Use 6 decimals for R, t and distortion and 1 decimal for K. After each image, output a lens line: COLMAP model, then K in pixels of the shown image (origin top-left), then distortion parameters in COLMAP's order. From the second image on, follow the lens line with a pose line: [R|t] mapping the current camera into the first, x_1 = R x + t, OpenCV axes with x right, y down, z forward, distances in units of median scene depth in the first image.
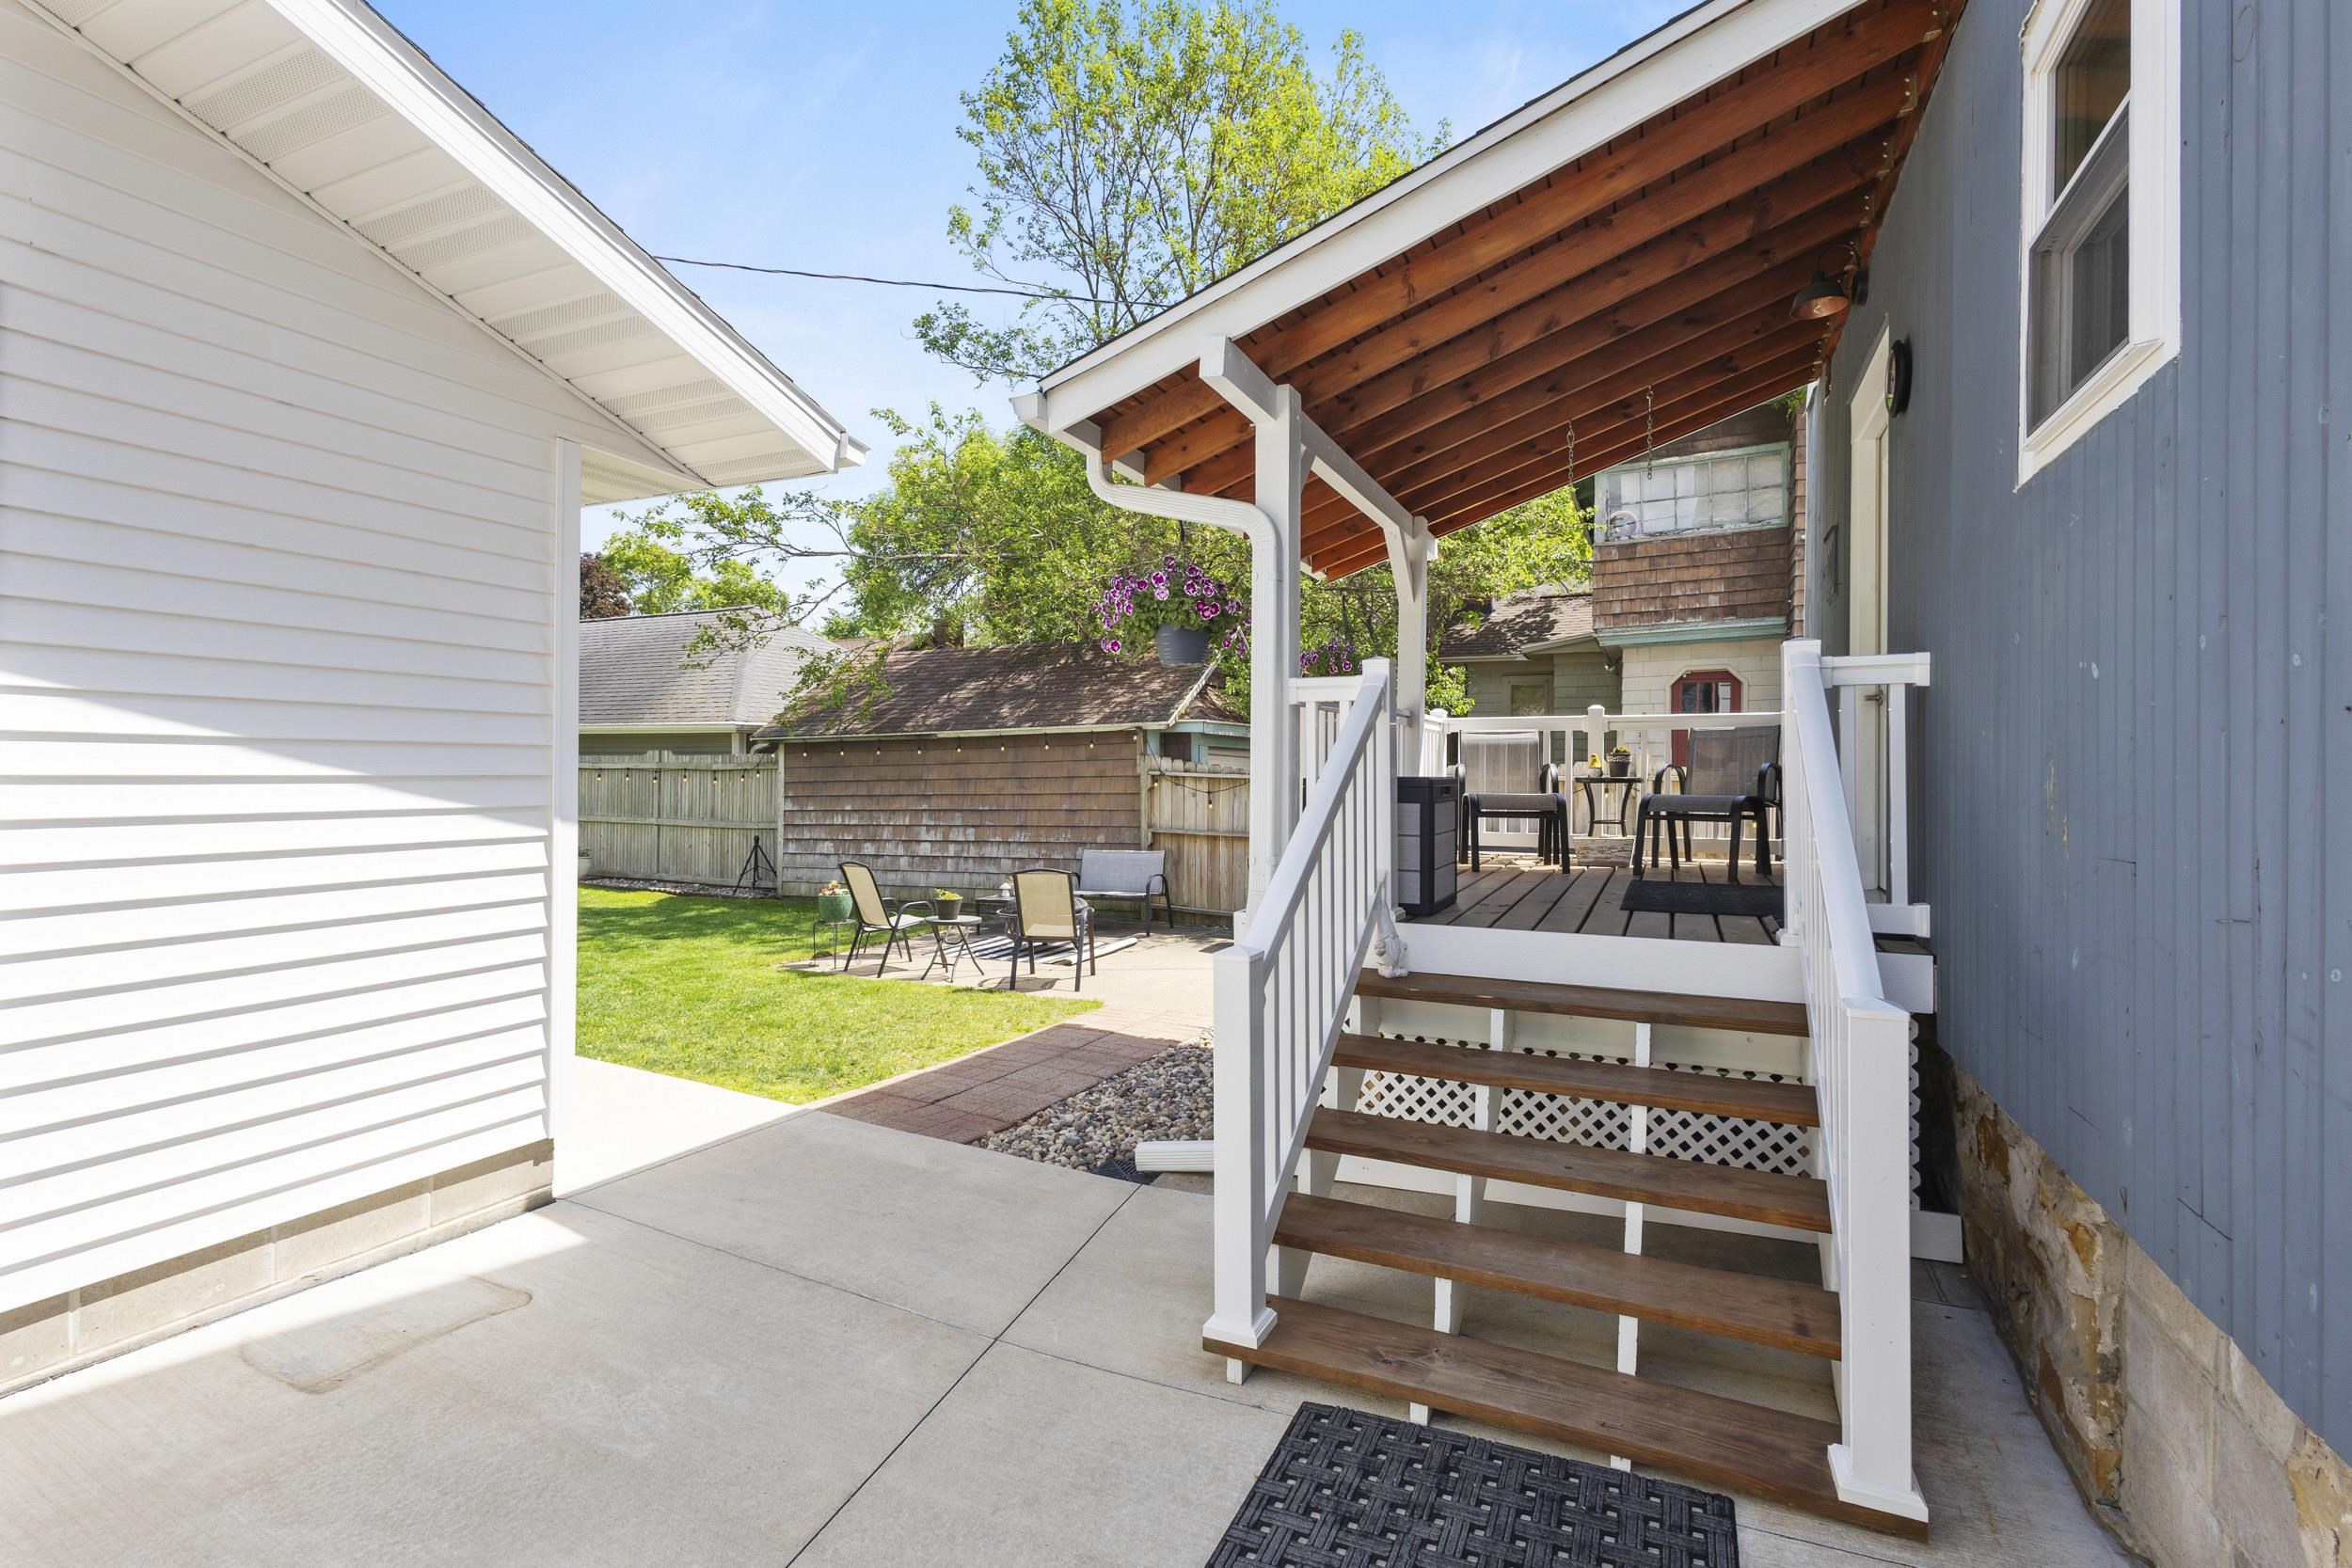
lens RADIAL K [[1069.5, 0, 1172.4], [0, 1069.5, 779.8], [0, 0, 1]] dist [0.007913, -0.003150]
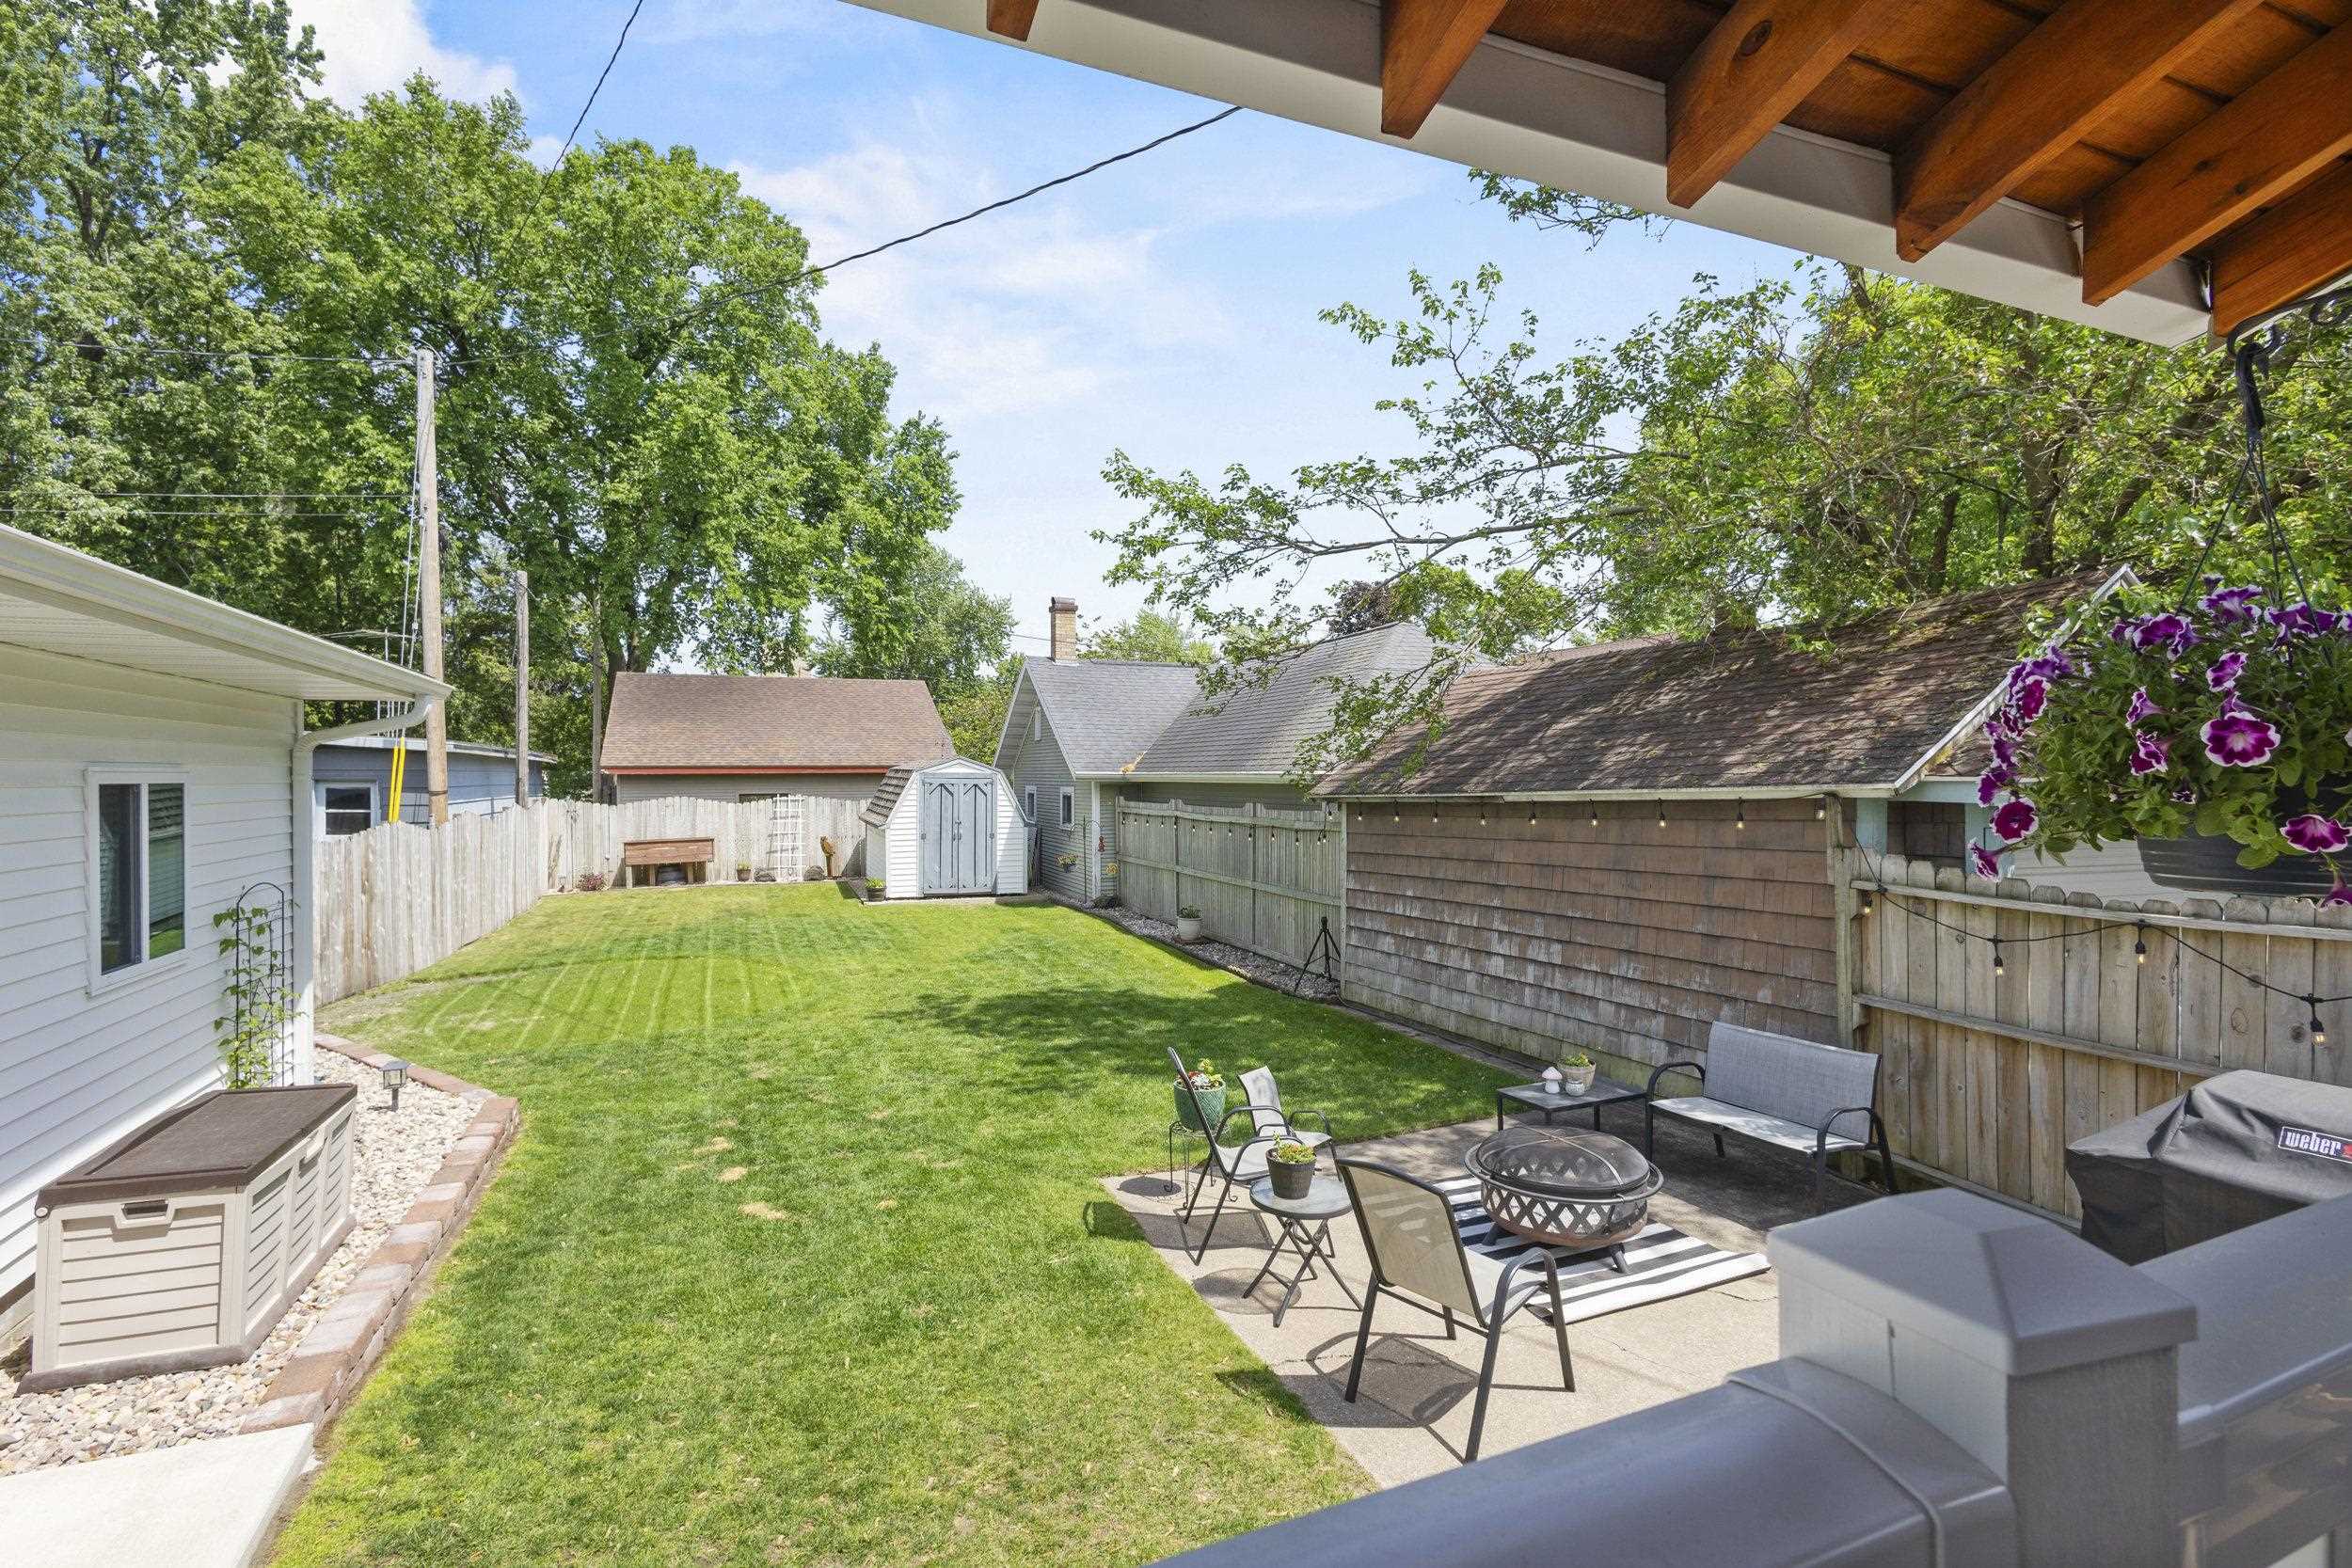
lens RADIAL K [[1087.2, 0, 1180.1], [0, 1087.2, 789.0], [0, 0, 1]] dist [0.003502, -0.000179]
pose [[0.747626, -0.003604, -0.664111, 0.081640], [0.005235, 0.999986, 0.000467, -0.053535], [0.664100, -0.003825, 0.747634, 0.411130]]
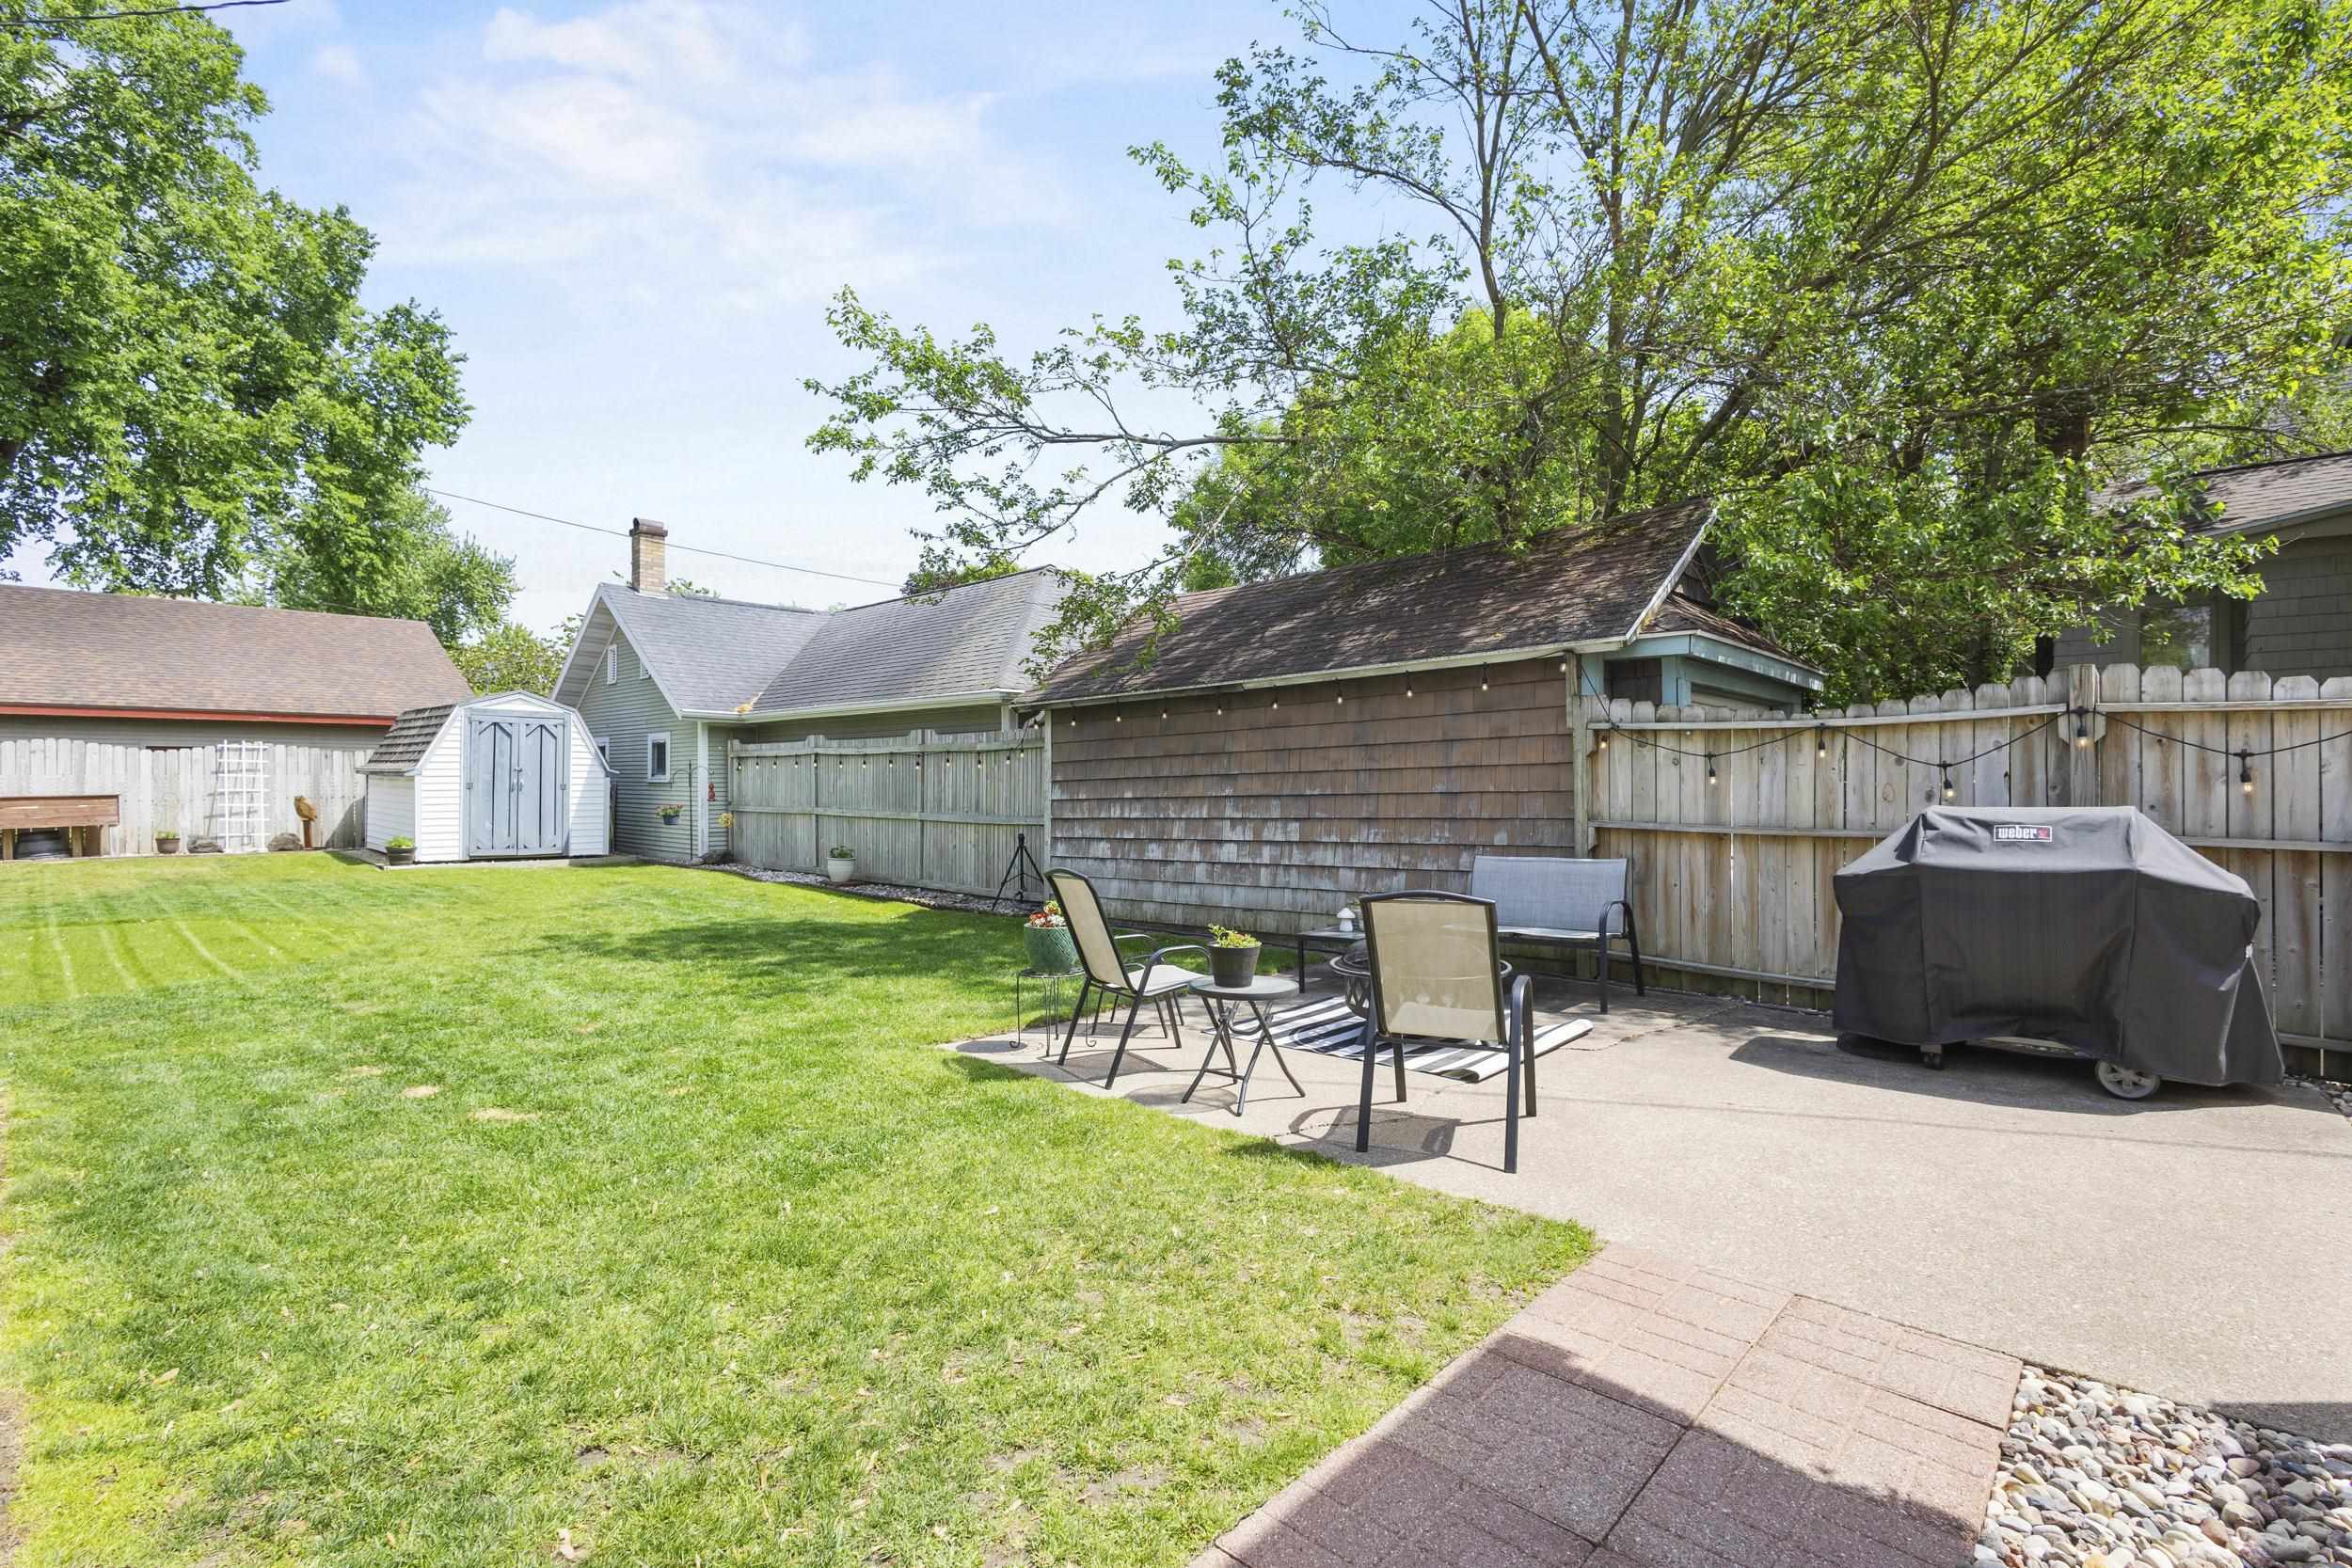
lens RADIAL K [[1080.4, 0, 1182.3], [0, 1080.4, 783.9], [0, 0, 1]] dist [0.006311, -0.000994]
pose [[0.954013, -0.007207, -0.299680, -0.057657], [0.005360, 0.999961, -0.006985, 0.028234], [0.299719, 0.005057, 0.954014, 0.369456]]
